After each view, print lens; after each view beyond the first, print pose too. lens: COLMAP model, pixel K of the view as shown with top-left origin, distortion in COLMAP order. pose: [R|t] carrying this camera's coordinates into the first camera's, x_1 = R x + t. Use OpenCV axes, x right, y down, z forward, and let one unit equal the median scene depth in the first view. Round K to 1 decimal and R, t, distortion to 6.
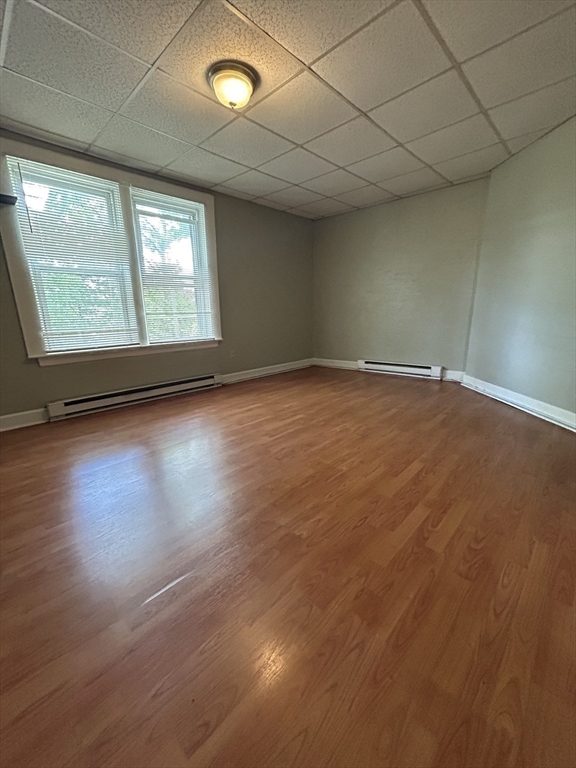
lens RADIAL K [[311.4, 0, 289.3], [0, 311.4, 385.2], [0, 0, 1]] dist [-0.000172, 0.000525]
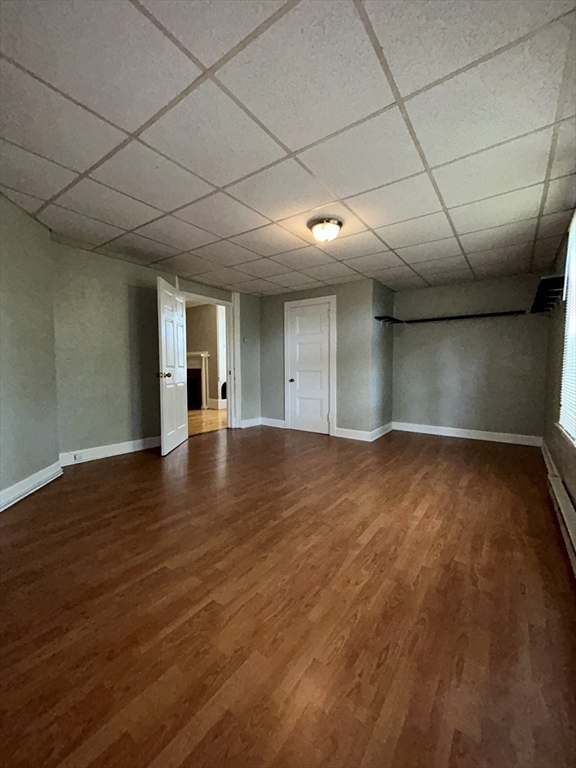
lens RADIAL K [[311.4, 0, 289.3], [0, 311.4, 385.2], [0, 0, 1]] dist [-0.000172, 0.000525]
pose [[-0.989955, 0.018599, -0.140154, 0.122563], [-0.023141, 0.956625, 0.290403, -0.408082], [0.139476, 0.290729, -0.946585, 1.526083]]
